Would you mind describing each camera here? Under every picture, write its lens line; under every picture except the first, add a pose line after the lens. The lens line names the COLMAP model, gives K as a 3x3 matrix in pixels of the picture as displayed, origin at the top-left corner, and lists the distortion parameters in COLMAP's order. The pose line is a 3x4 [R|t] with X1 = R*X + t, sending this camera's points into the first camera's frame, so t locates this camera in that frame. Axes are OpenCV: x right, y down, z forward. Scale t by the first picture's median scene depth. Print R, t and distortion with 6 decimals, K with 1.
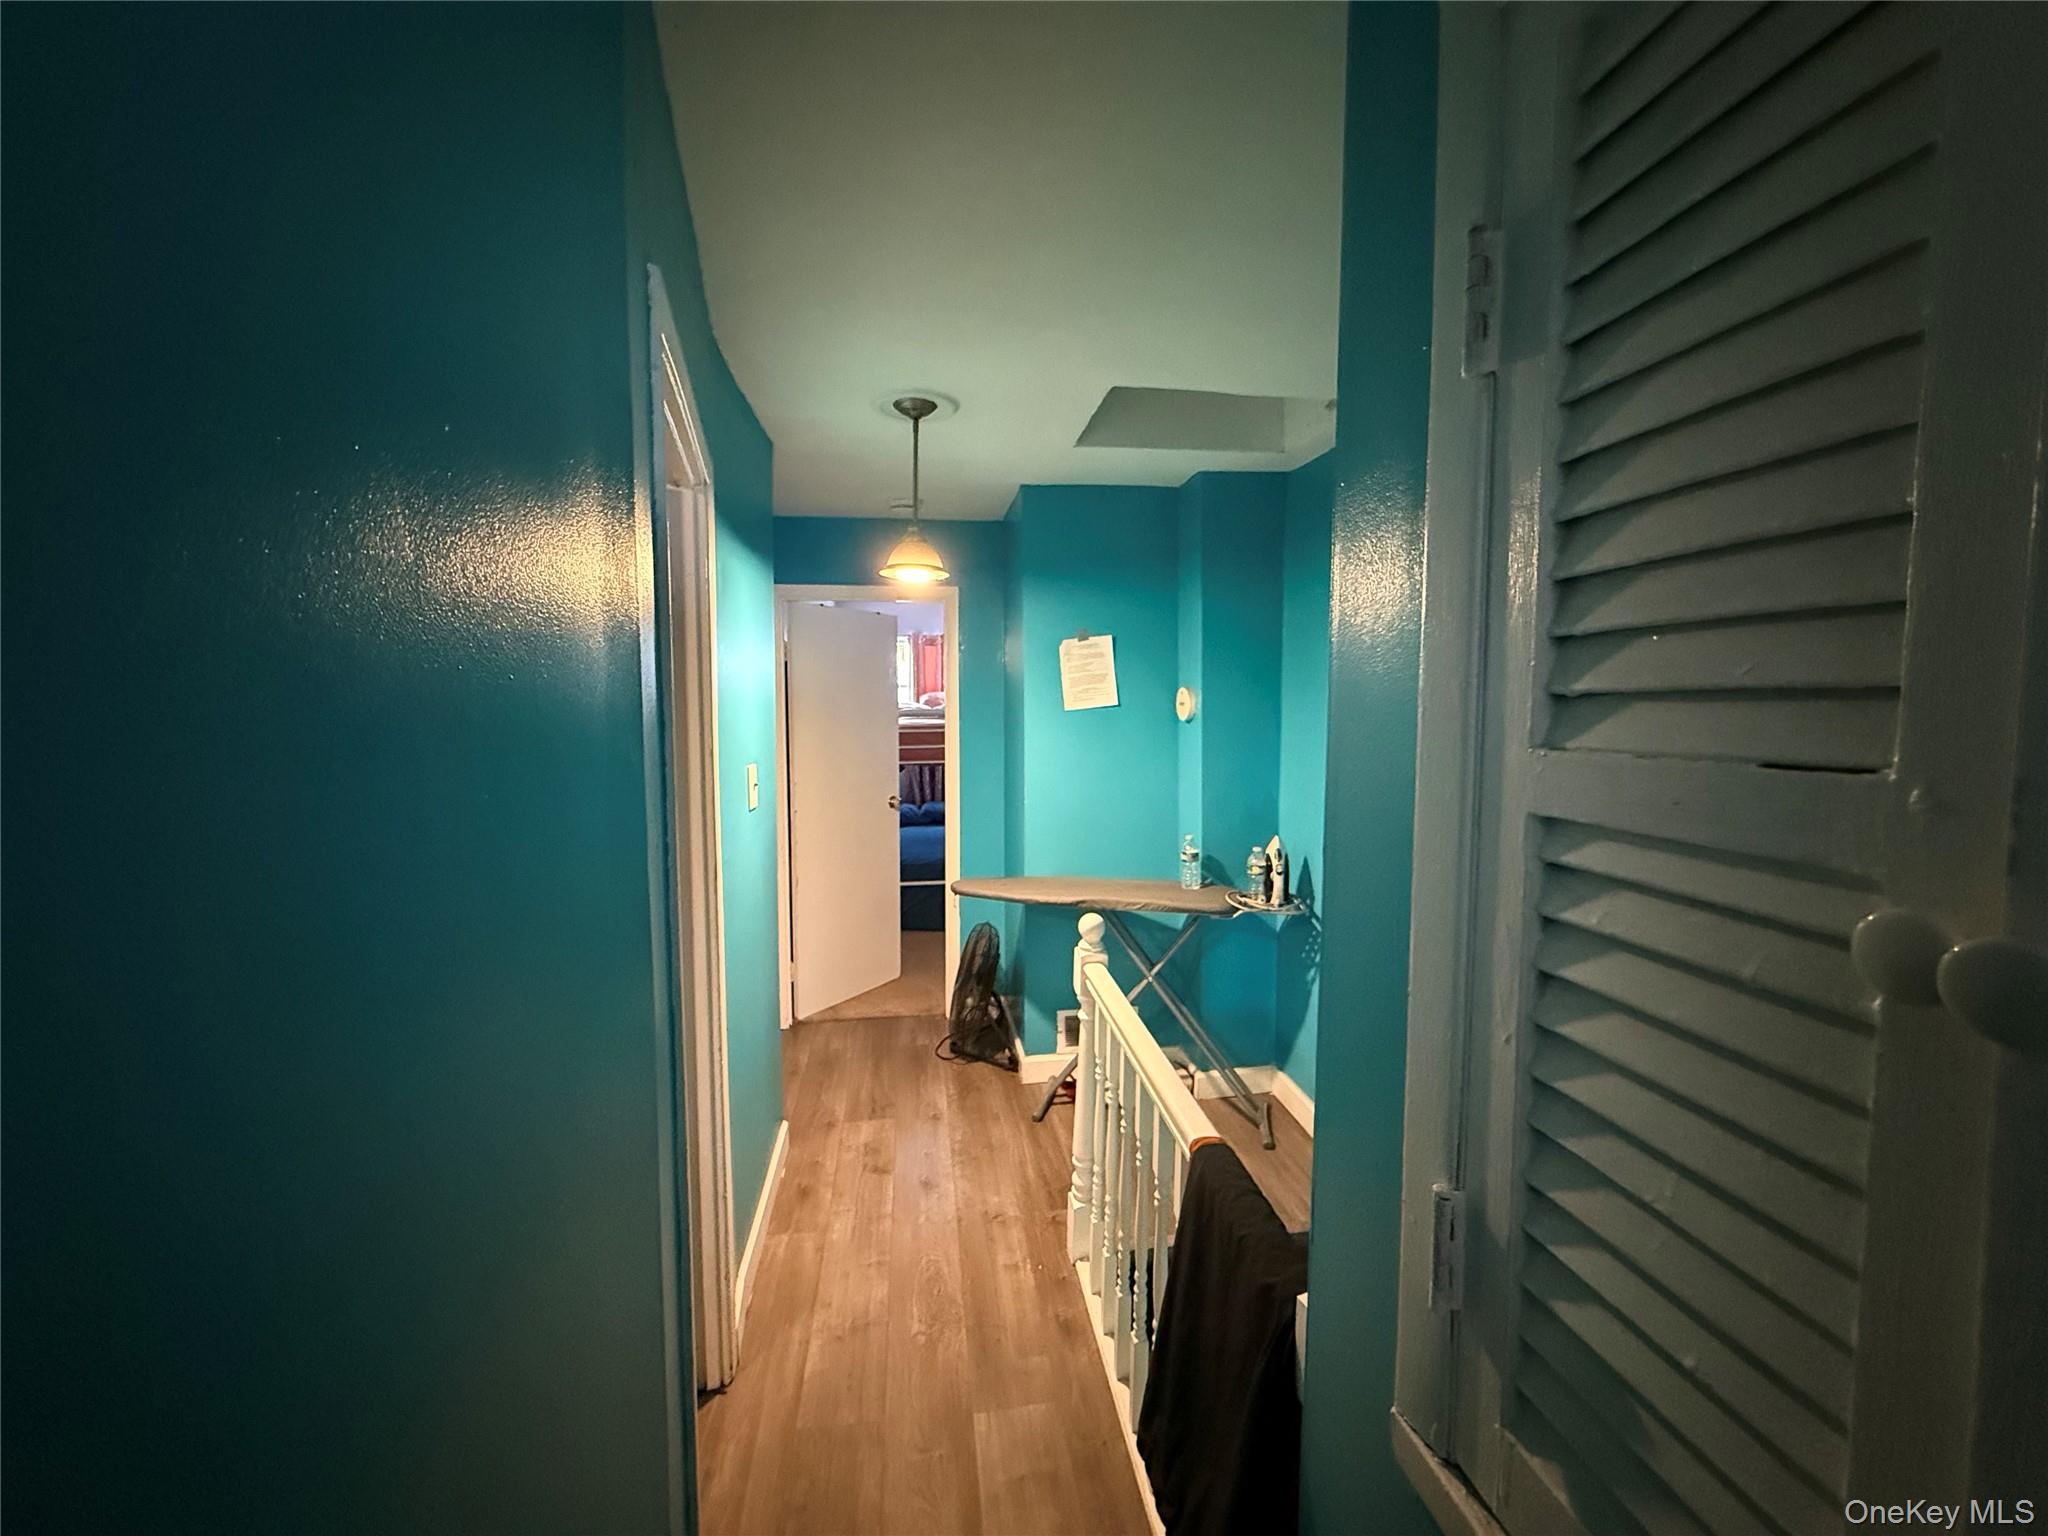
lens RADIAL K [[822.0, 0, 1022.5], [0, 822.0, 773.4], [0, 0, 1]] dist [-0.001863, 0.000707]
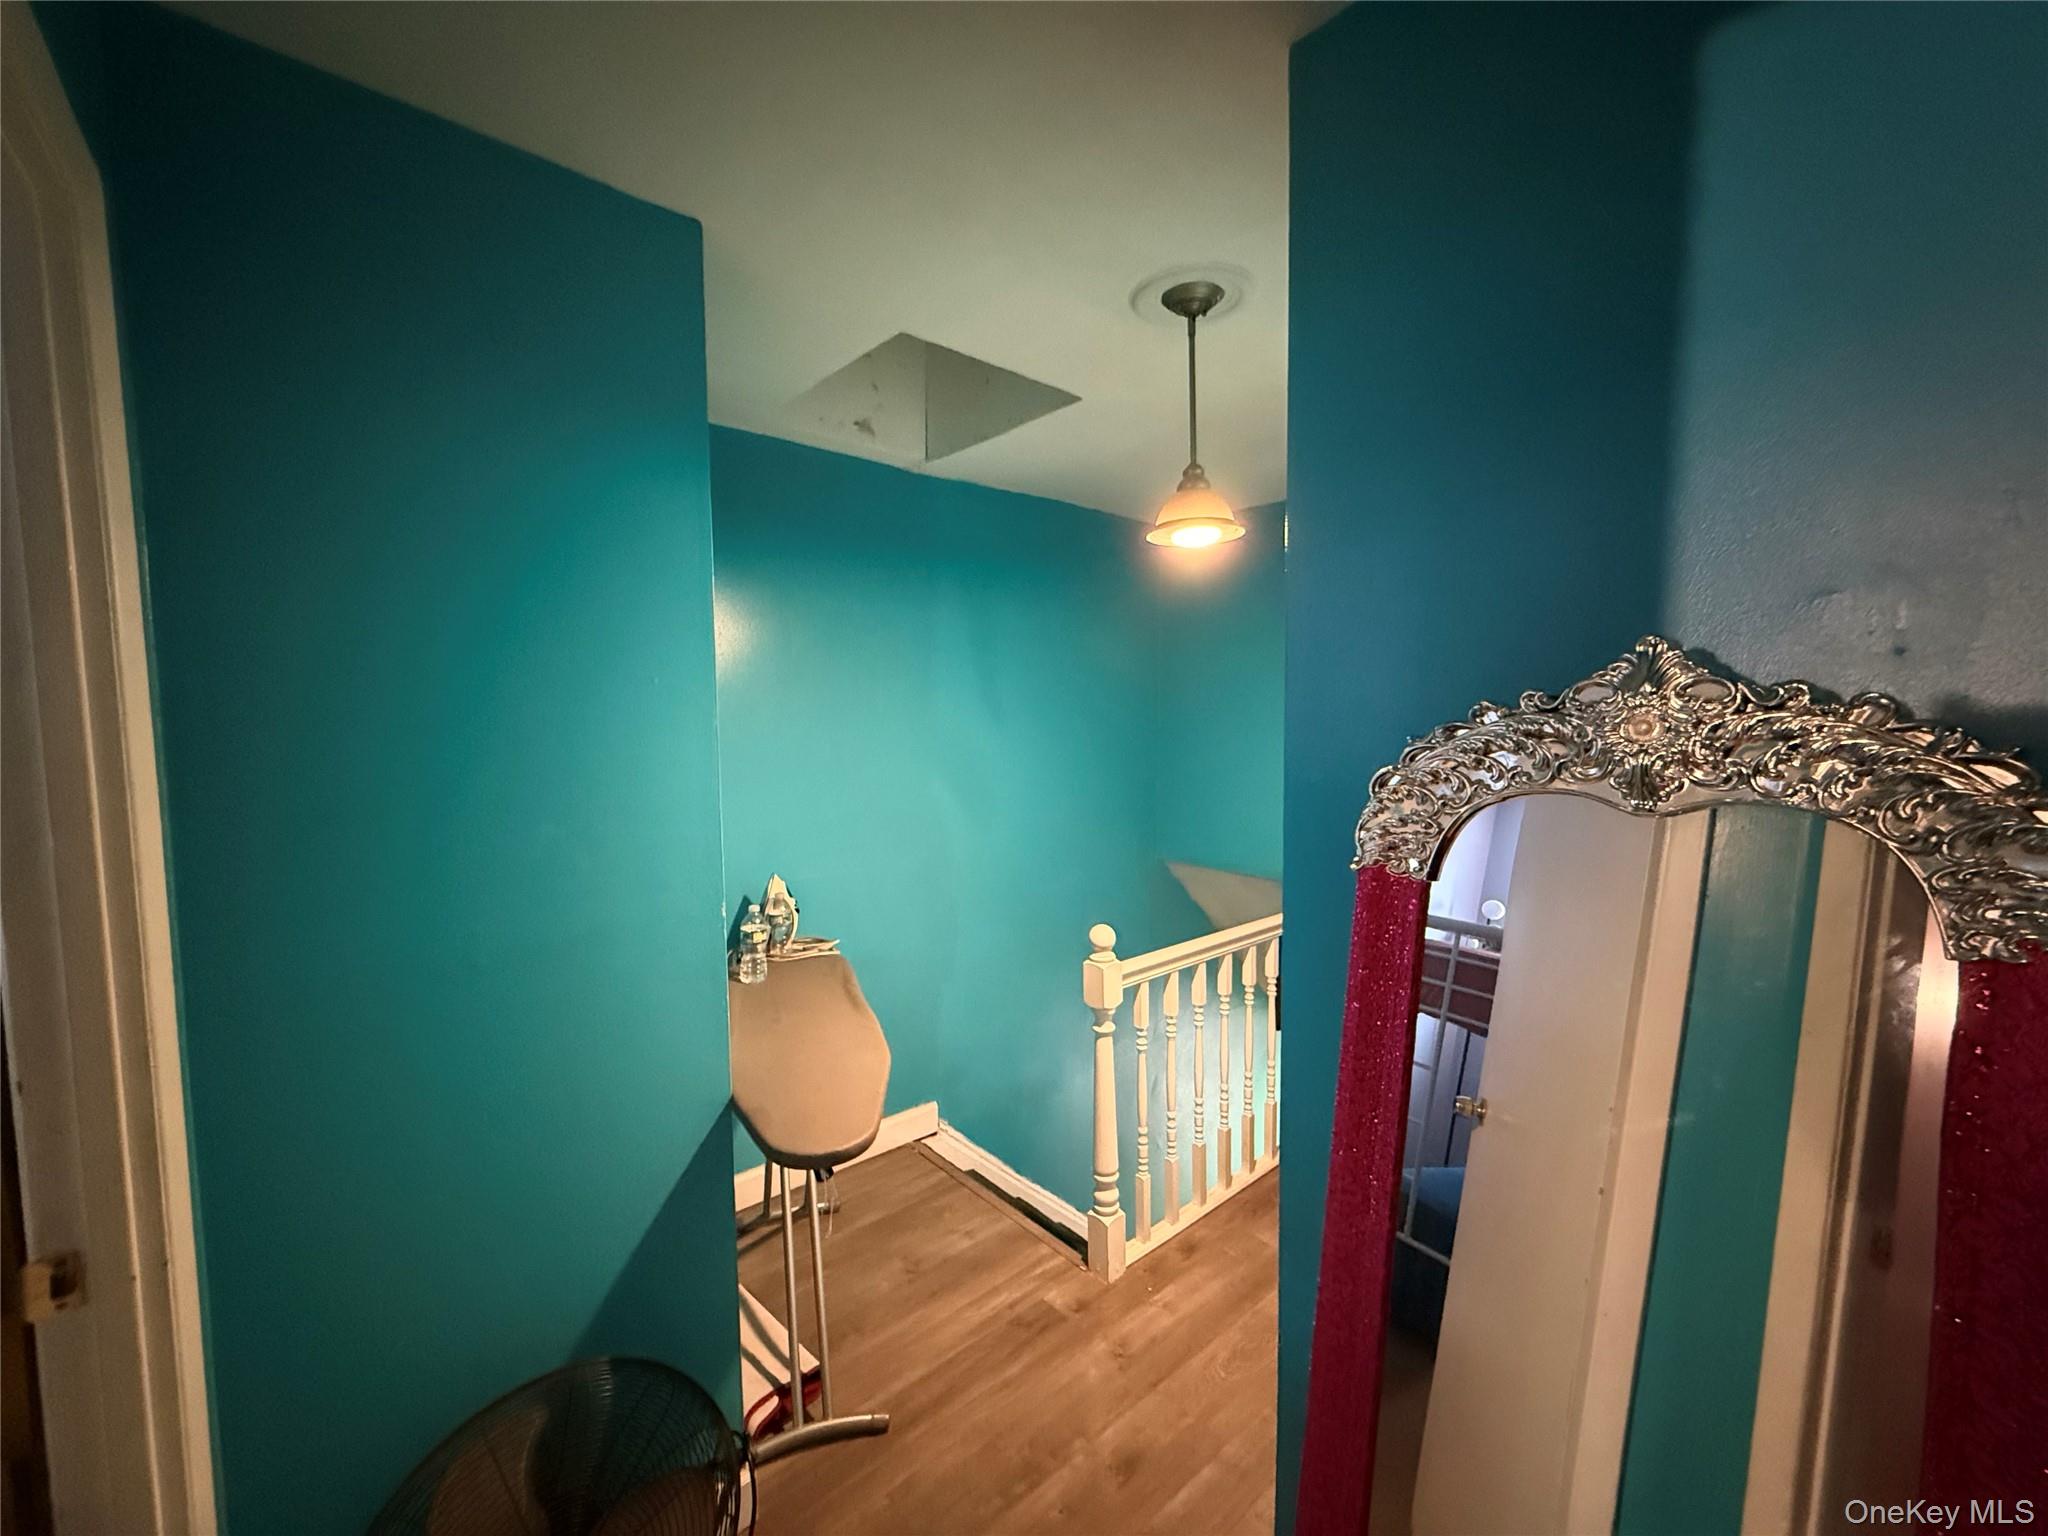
lens RADIAL K [[822.0, 0, 1019.4], [0, 822.0, 774.4], [0, 0, 1]] dist [-0.001863, 0.000707]
pose [[-0.565694, -0.042973, 0.823495, -0.666435], [0.087142, 0.989934, 0.111520, -0.126945], [-0.819998, 0.134847, -0.556255, 1.582729]]
